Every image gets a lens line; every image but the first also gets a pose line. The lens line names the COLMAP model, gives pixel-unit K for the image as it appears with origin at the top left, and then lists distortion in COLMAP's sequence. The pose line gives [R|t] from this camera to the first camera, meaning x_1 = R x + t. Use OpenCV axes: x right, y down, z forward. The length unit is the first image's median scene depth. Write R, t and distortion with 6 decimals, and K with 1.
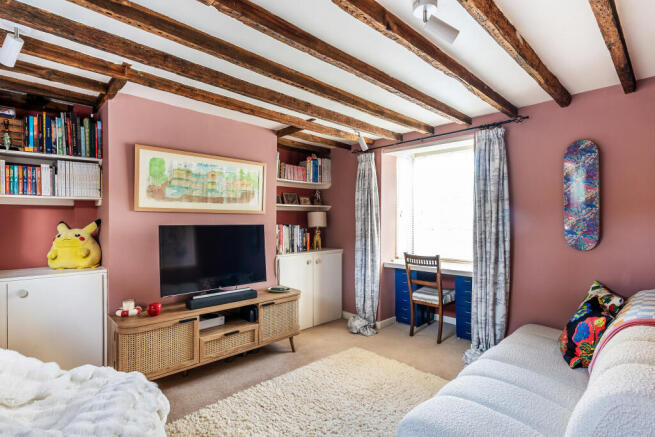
lens RADIAL K [[325.8, 0, 329.0], [0, 325.8, 219.4], [0, 0, 1]] dist [0.001019, -0.000115]
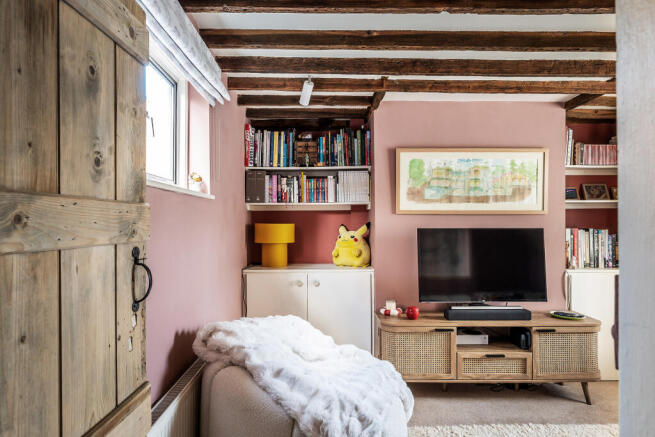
lens RADIAL K [[404.4, 0, 327.5], [0, 404.4, 218.5], [0, 0, 1]] dist [-0.000010, -0.000135]
pose [[0.737303, -0.010229, -0.675485, 0.095337], [0.005137, 0.999941, -0.009536, -0.000878], [0.675543, 0.003561, 0.737312, -0.073575]]
